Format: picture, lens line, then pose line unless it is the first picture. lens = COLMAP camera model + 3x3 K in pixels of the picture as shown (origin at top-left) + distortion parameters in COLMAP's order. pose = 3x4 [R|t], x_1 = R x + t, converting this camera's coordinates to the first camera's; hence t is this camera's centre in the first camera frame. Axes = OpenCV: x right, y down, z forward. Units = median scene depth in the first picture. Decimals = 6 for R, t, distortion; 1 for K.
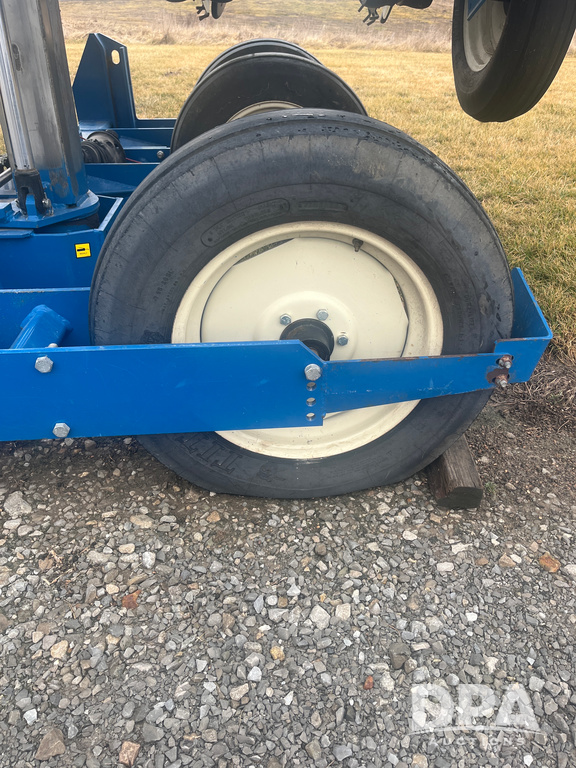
lens RADIAL K [[597.8, 0, 293.2], [0, 597.8, 383.3], [0, 0, 1]] dist [0.057061, -0.087713]
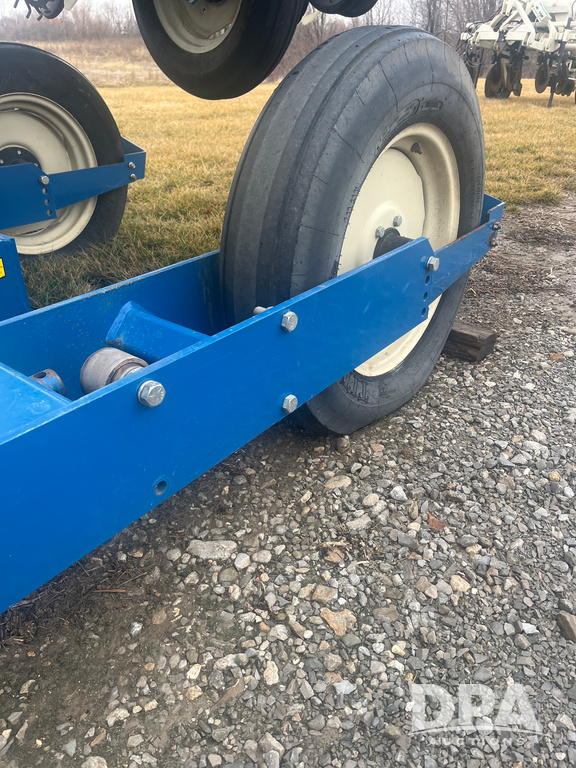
lens RADIAL K [[597.8, 0, 293.2], [0, 597.8, 383.3], [0, 0, 1]] dist [0.057061, -0.087713]
pose [[0.667881, -0.367291, 0.647327, -0.863617], [0.404289, 0.909280, 0.098796, -0.028941], [-0.624888, 0.195723, 0.755782, 0.329648]]
